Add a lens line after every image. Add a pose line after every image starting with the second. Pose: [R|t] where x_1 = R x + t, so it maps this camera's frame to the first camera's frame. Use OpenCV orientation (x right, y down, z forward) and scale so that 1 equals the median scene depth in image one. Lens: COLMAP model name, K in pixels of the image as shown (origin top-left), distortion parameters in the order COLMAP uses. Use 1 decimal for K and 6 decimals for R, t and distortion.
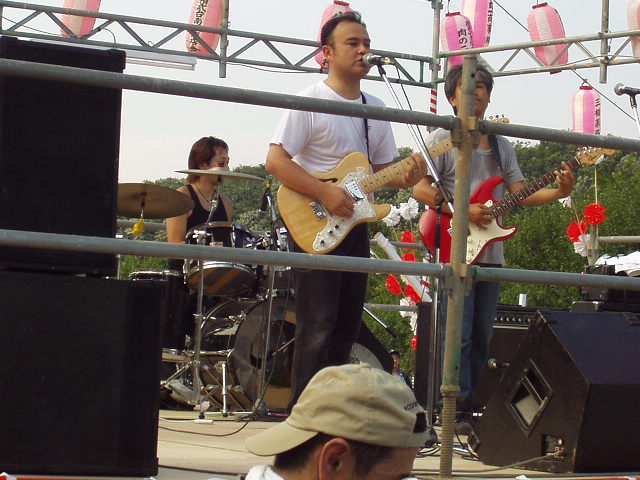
lens RADIAL K [[2163.1, 0, 320.0], [0, 2163.1, 240.0], [0, 0, 1]] dist [-0.345092, -1.139377]
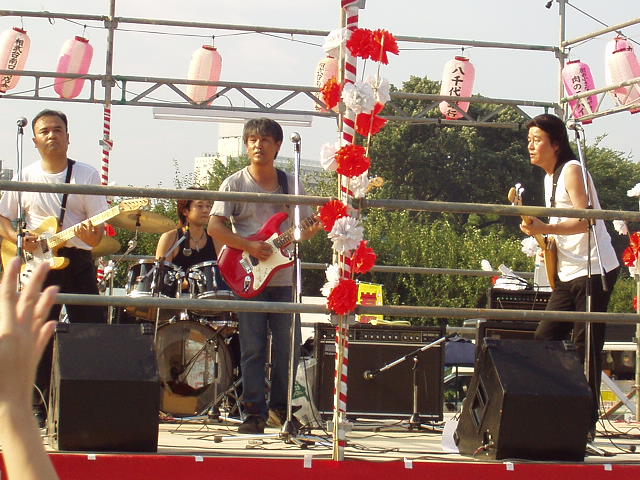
lens RADIAL K [[2147.2, 0, 320.0], [0, 2147.2, 240.0], [0, 0, 1]] dist [-0.399817, 0.556585]
pose [[0.933066, -0.030638, -0.358399, 0.360034], [0.023431, 0.999427, -0.024436, 0.009481], [0.358942, 0.014403, 0.933249, -0.059832]]
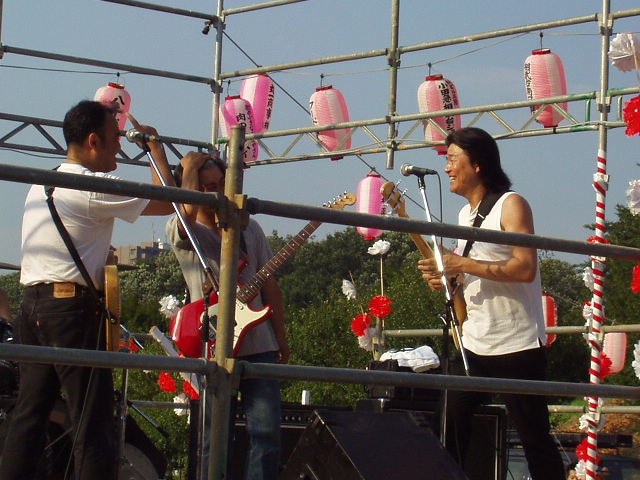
lens RADIAL K [[2163.1, 0, 320.0], [0, 2163.1, 240.0], [0, 0, 1]] dist [-0.345092, -1.139377]
pose [[0.995268, 0.002072, 0.097142, 0.007831], [0.002233, 0.999021, -0.044190, 0.000677], [-0.097138, 0.044198, 0.994289, 0.049687]]
